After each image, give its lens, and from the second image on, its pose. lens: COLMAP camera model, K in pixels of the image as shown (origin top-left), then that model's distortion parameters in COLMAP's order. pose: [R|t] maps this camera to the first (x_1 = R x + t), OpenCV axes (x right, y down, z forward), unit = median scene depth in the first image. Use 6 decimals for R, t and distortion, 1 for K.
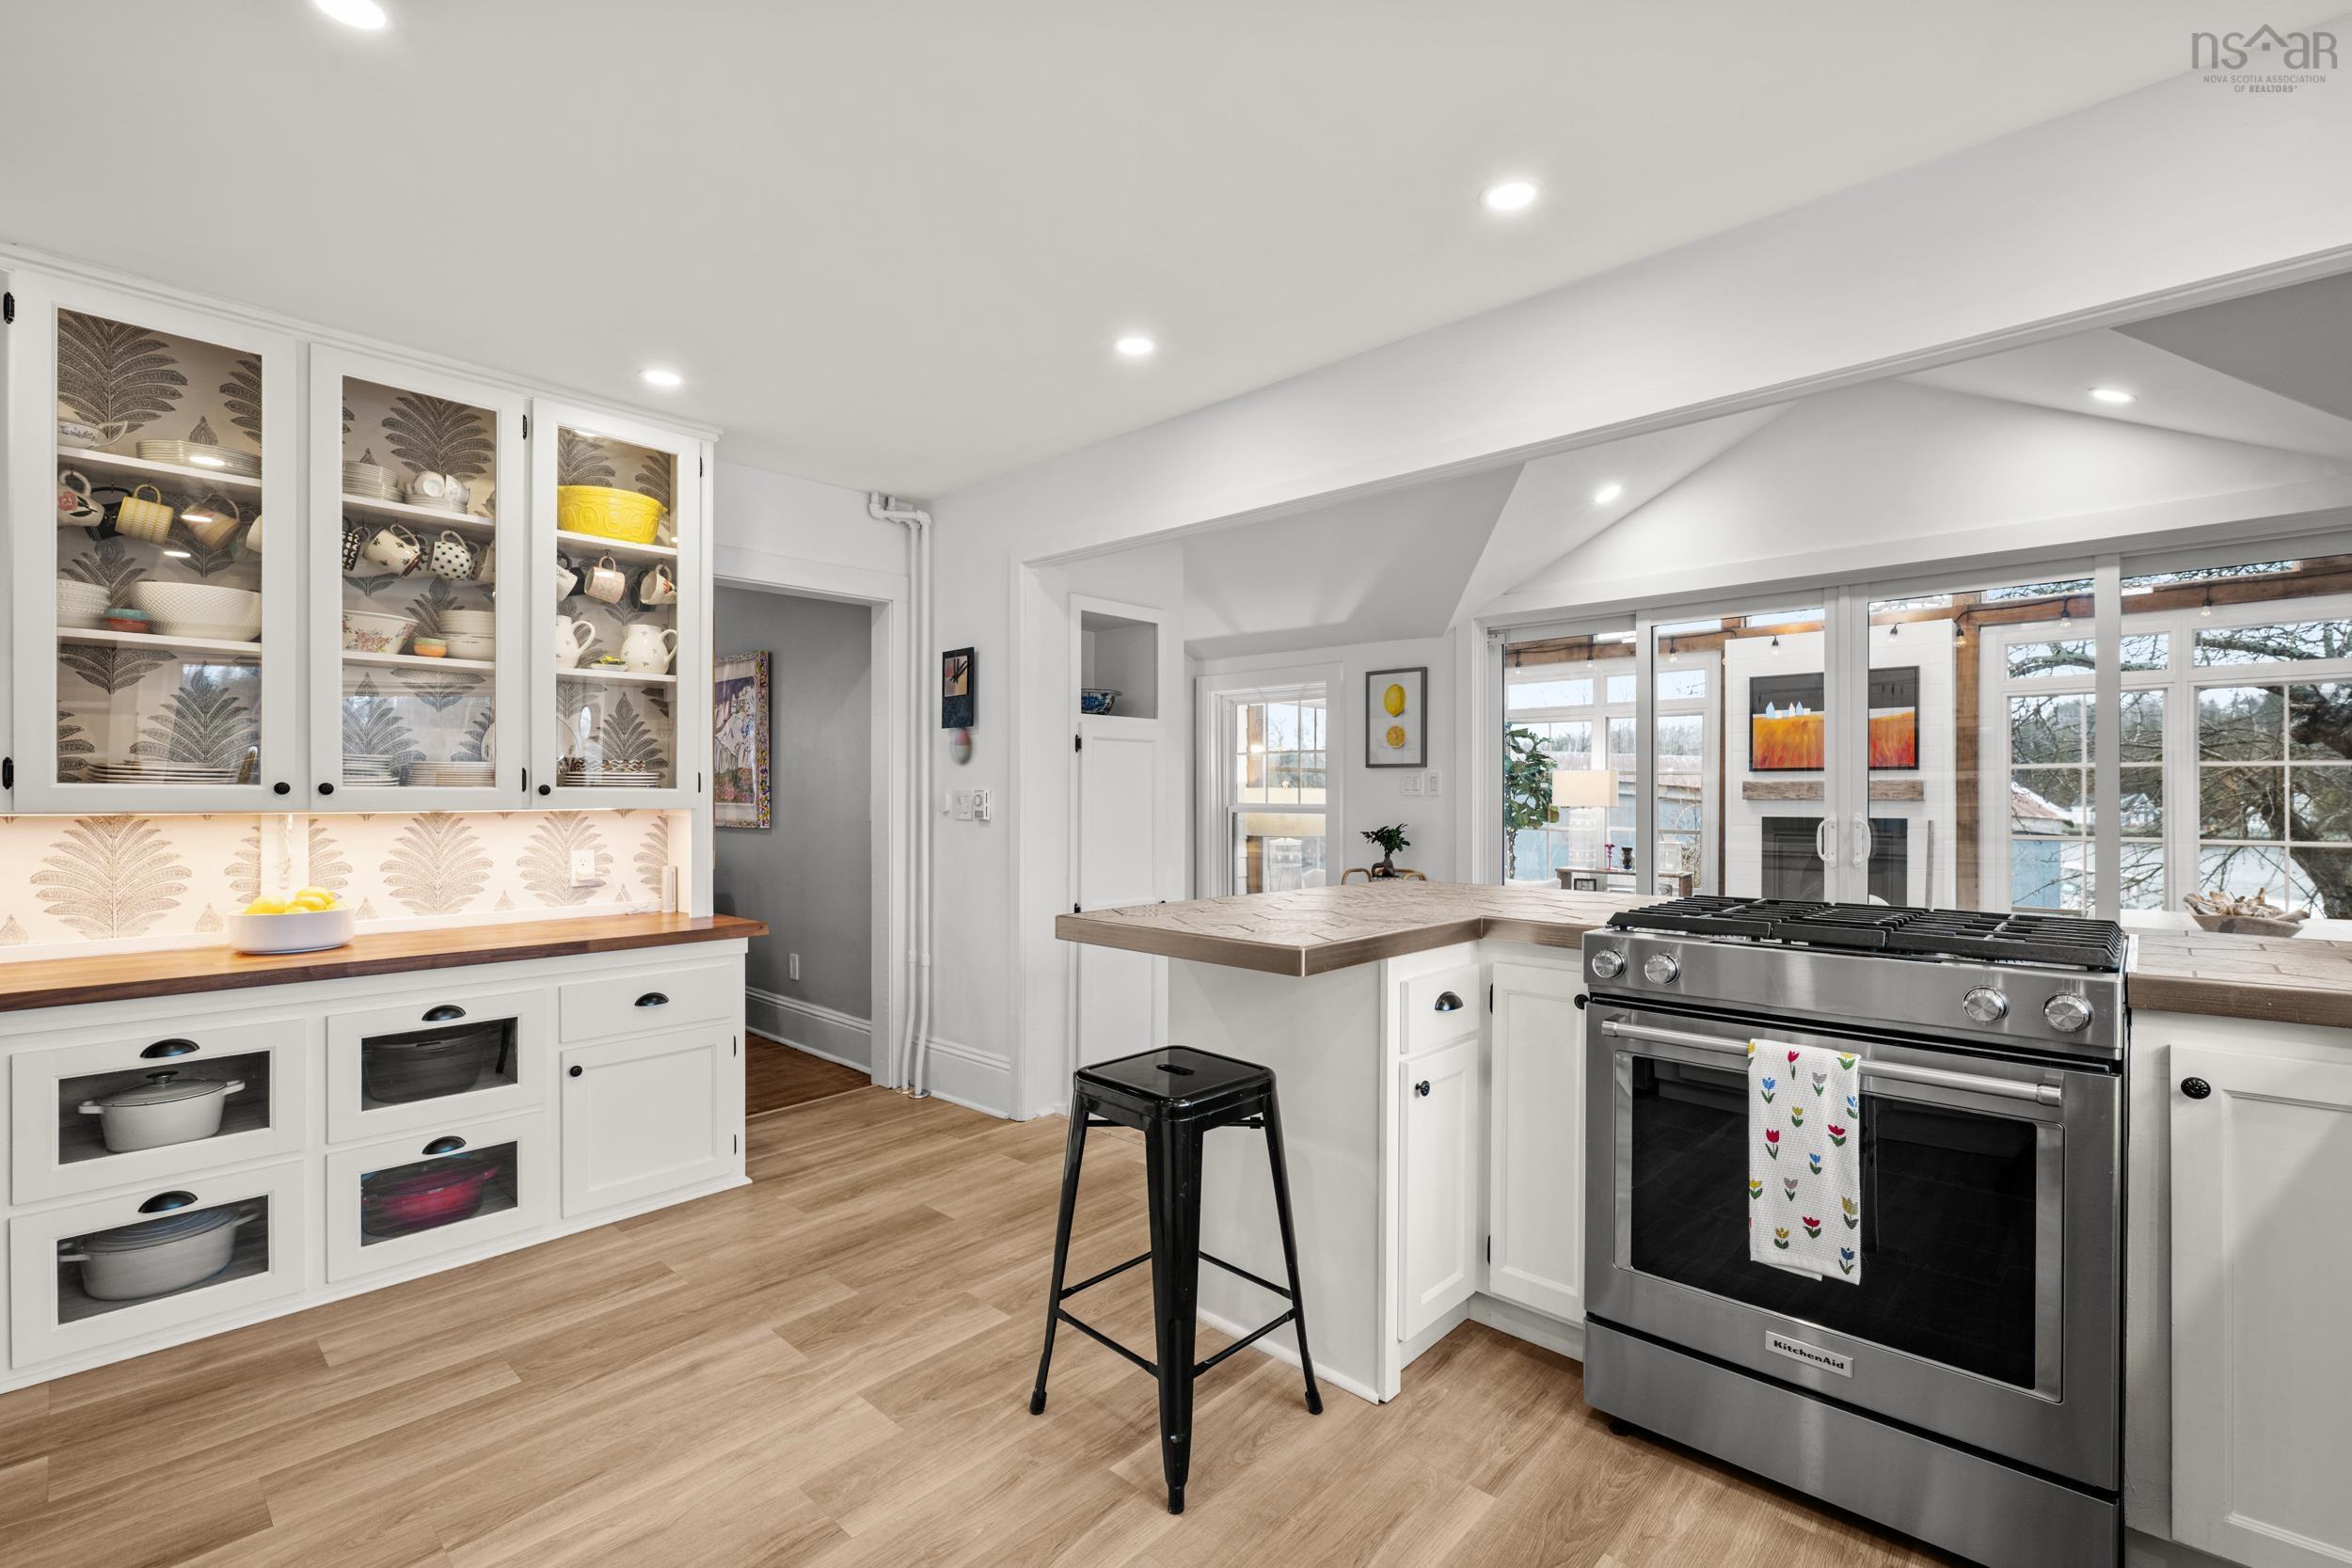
lens RADIAL K [[1039.0, 0, 1175.1], [0, 1039.0, 793.5], [0, 0, 1]] dist [-0.001530, -0.000244]
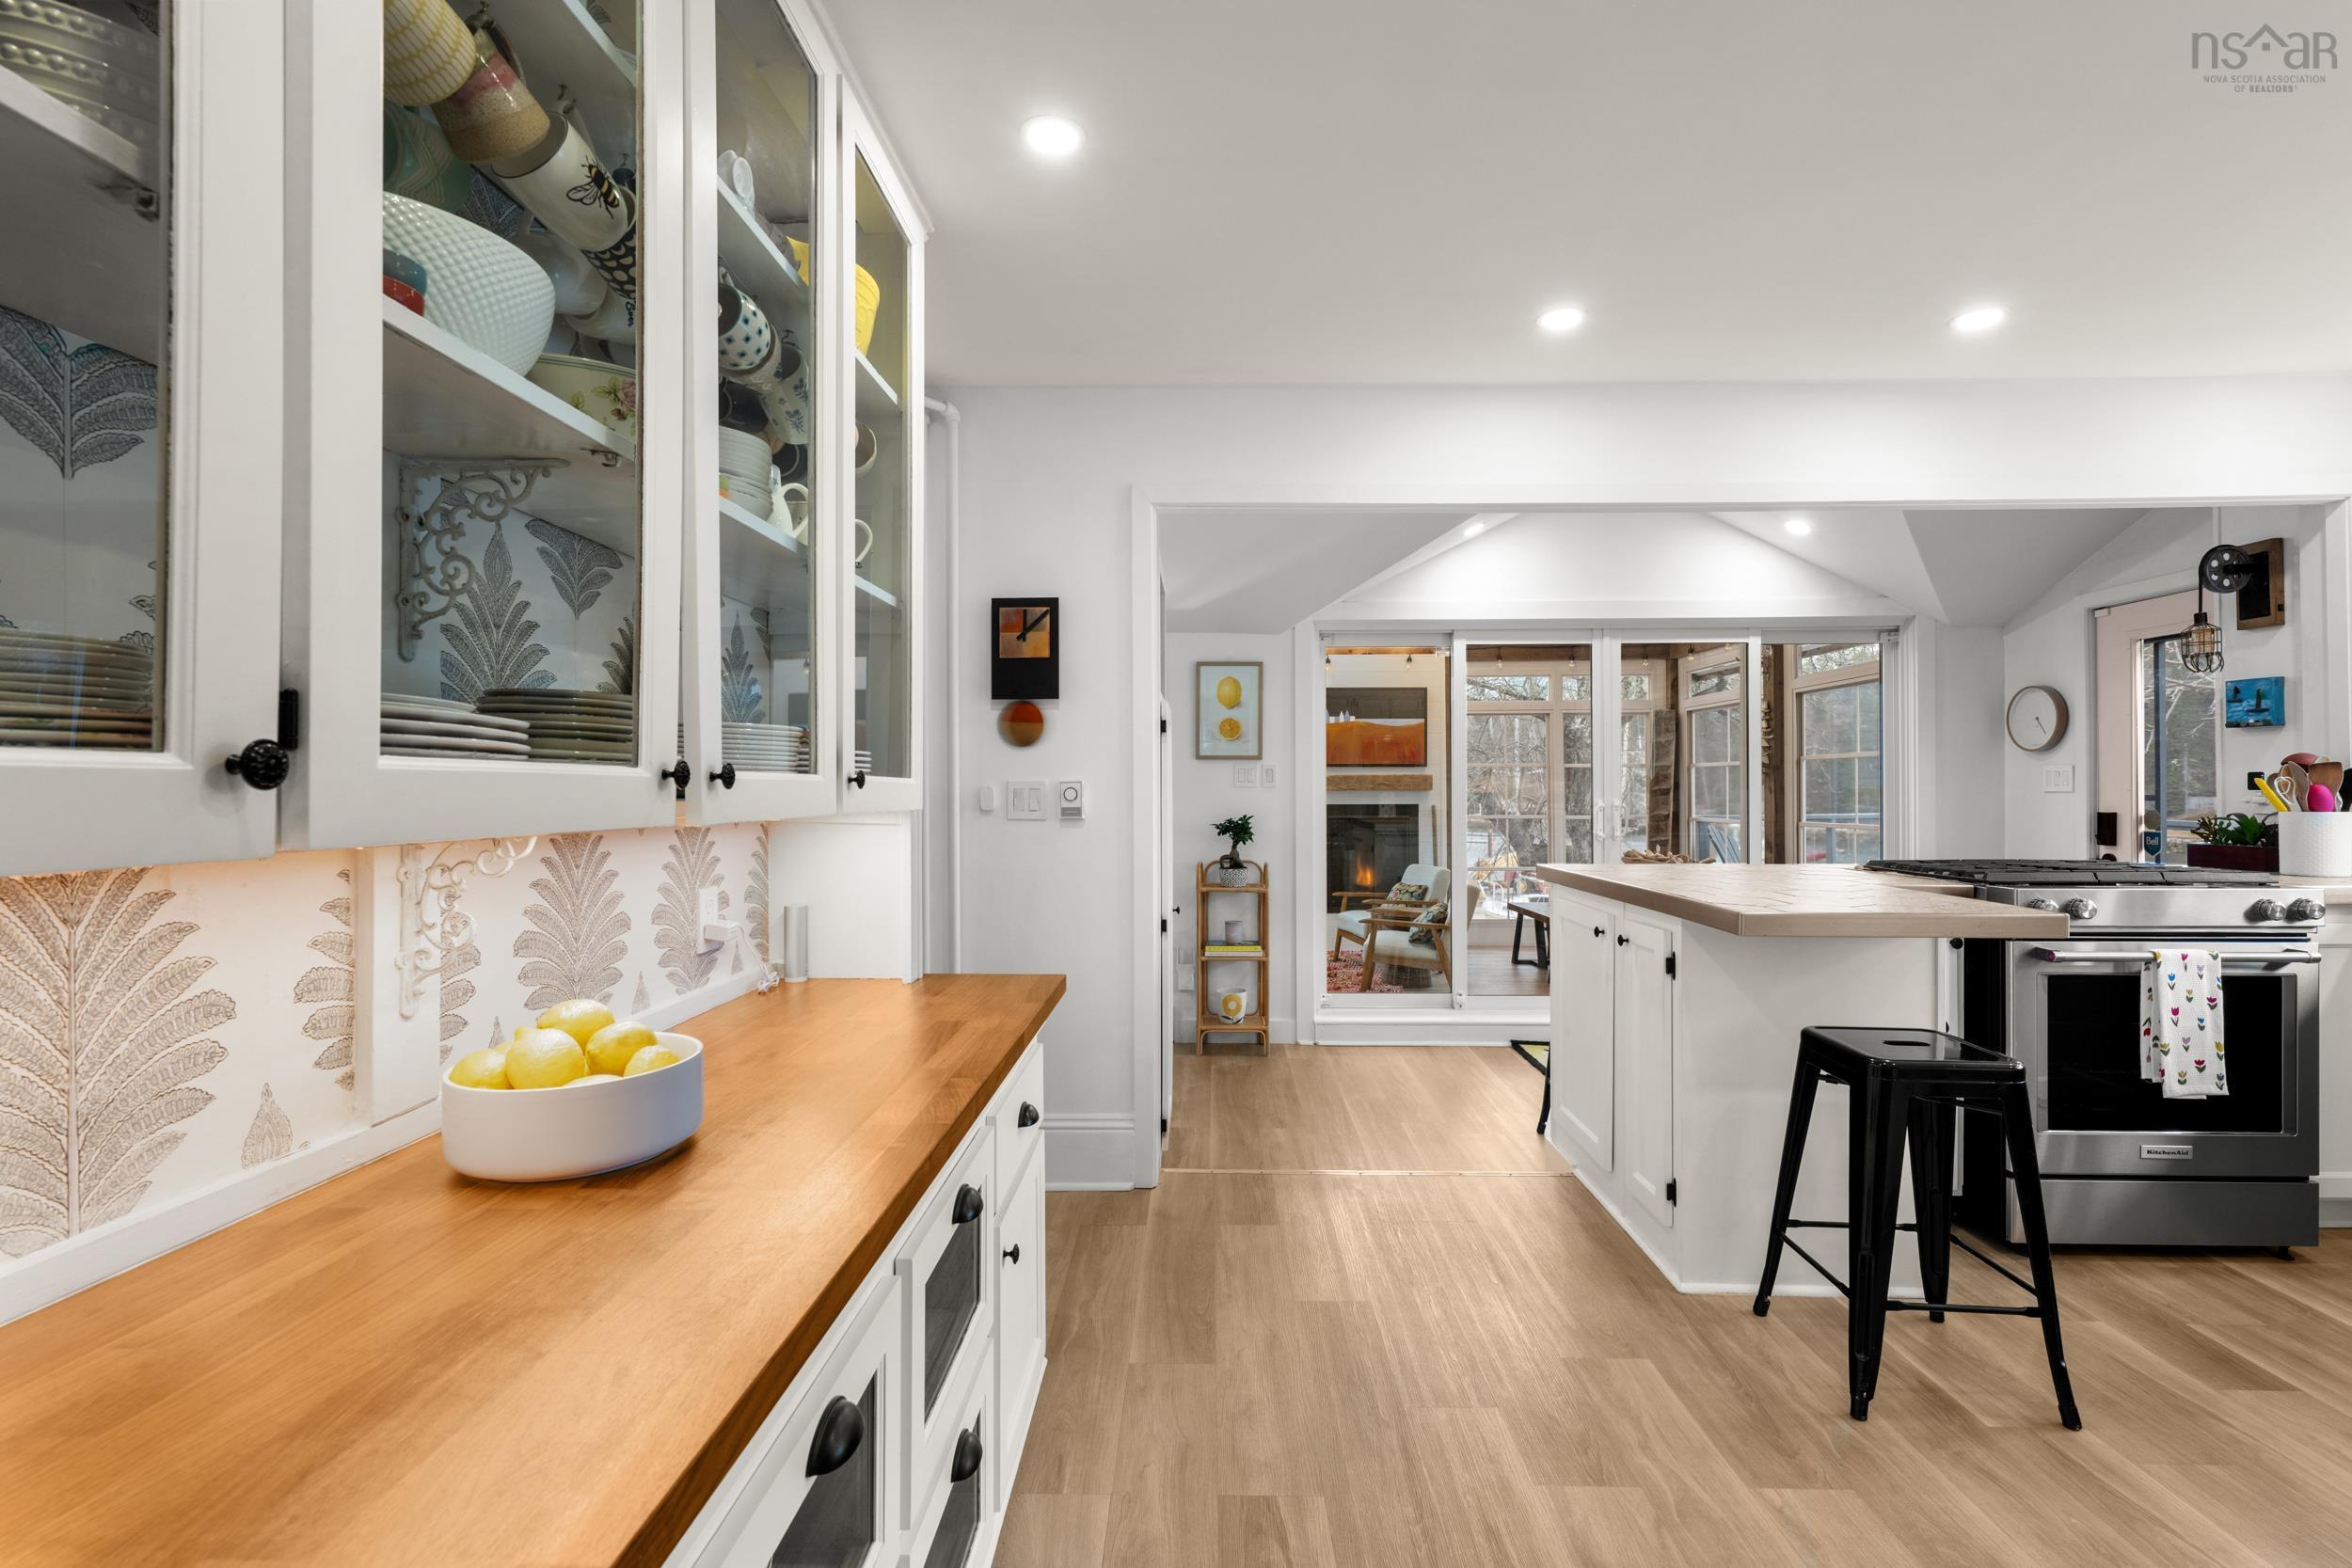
lens RADIAL K [[1048.8, 0, 1177.8], [0, 1048.8, 781.2], [0, 0, 1]] dist [-0.002127, -0.000305]
pose [[0.750891, 0.001324, 0.660425, -0.633285], [0.001722, 0.999991, -0.003962, 0.000002], [-0.660424, 0.004112, 0.750882, 0.341627]]
